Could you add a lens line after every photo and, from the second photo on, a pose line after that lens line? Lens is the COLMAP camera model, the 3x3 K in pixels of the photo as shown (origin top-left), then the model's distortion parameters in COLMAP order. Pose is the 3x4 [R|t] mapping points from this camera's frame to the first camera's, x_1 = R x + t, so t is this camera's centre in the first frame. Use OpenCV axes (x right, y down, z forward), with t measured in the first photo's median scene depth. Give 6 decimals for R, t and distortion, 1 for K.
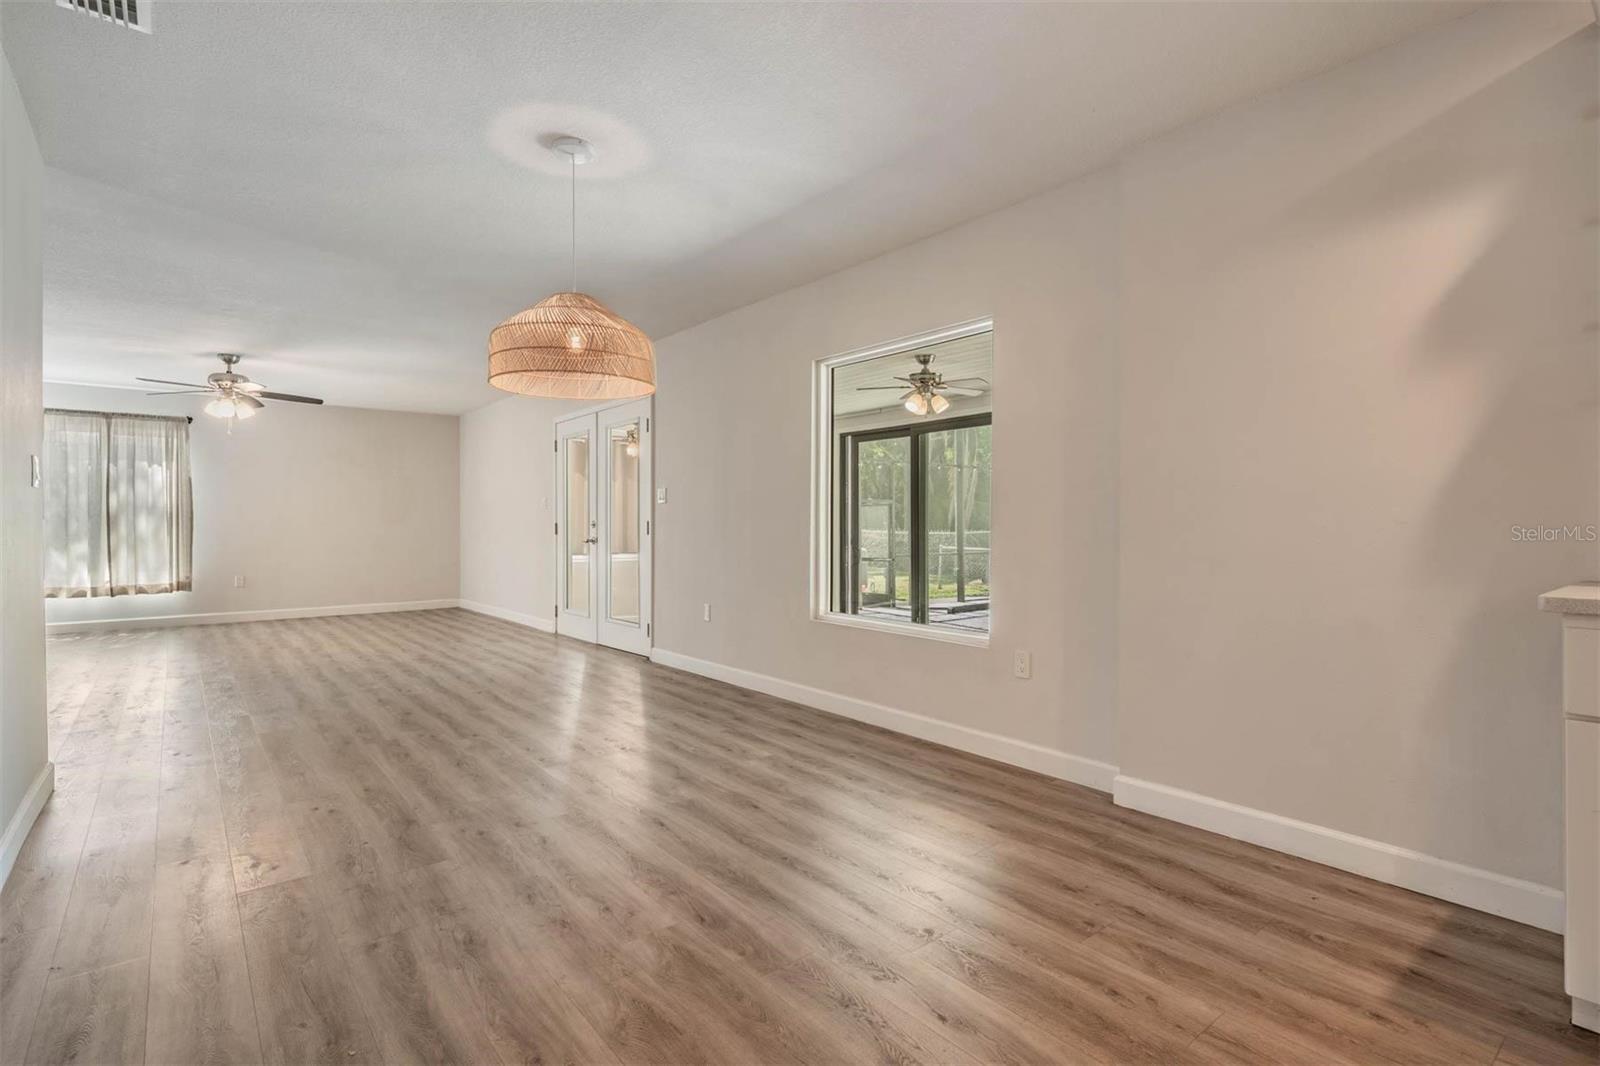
lens RADIAL K [[767.0, 0, 794.6], [0, 767.0, 527.8], [0, 0, 1]] dist [-0.000345, 0.000018]
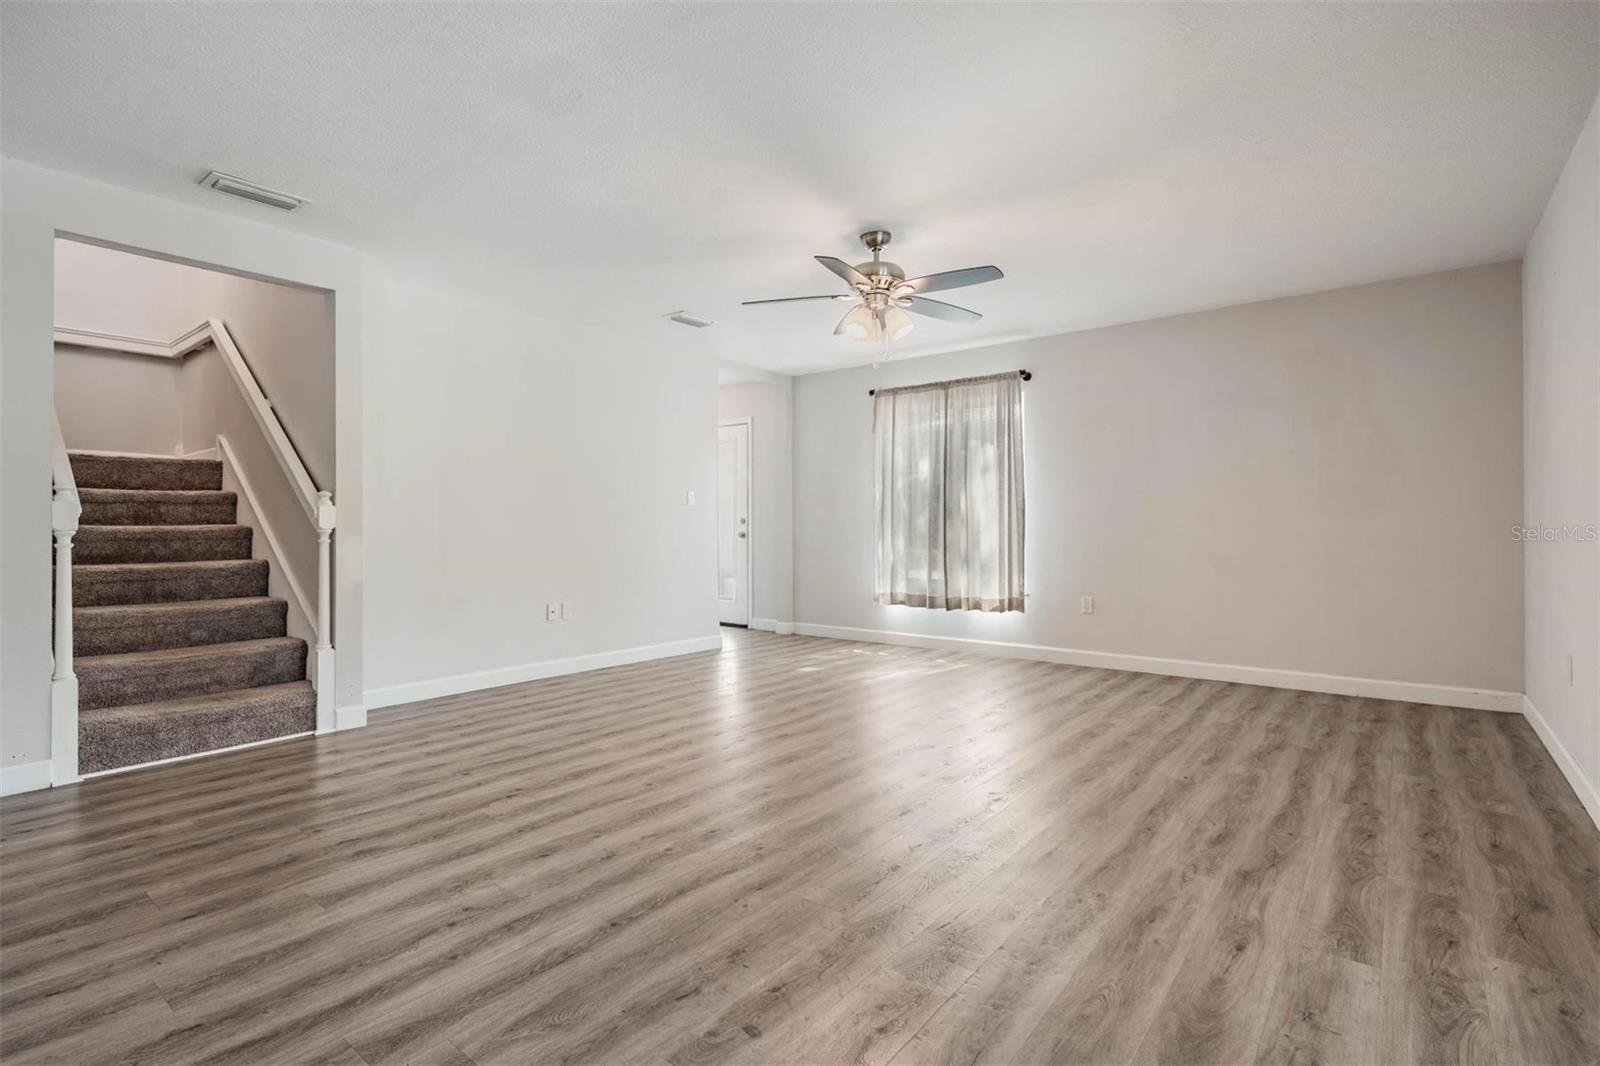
lens RADIAL K [[749.5, 0, 774.6], [0, 749.5, 519.6], [0, 0, 1]] dist [0.000339, 0.000153]
pose [[0.193983, -0.005487, -0.980989, -0.153782], [0.004986, 0.999977, -0.004607, -0.002163], [0.980992, -0.003998, 0.194006, 0.669173]]
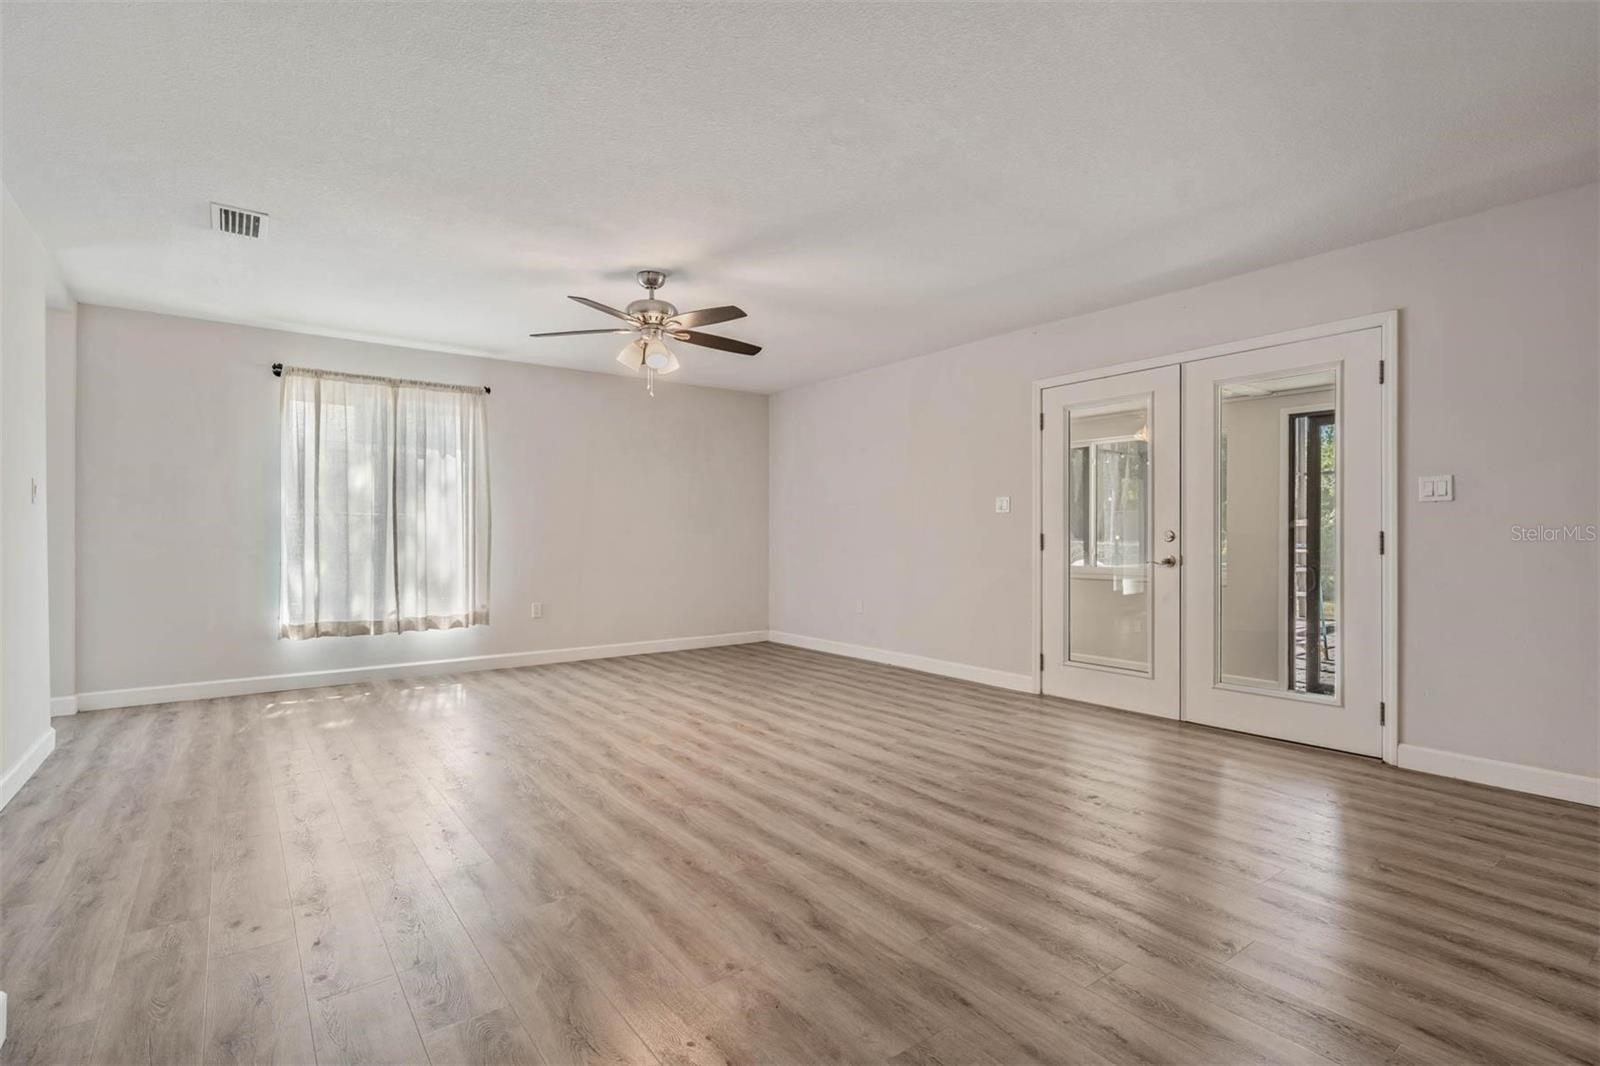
lens RADIAL K [[767.0, 0, 794.6], [0, 767.0, 527.8], [0, 0, 1]] dist [-0.000345, 0.000018]
pose [[0.998840, 0.002292, -0.048097, -0.483806], [-0.002829, 0.999934, -0.011103, -0.002692], [0.048068, 0.011226, 0.998781, 0.296645]]
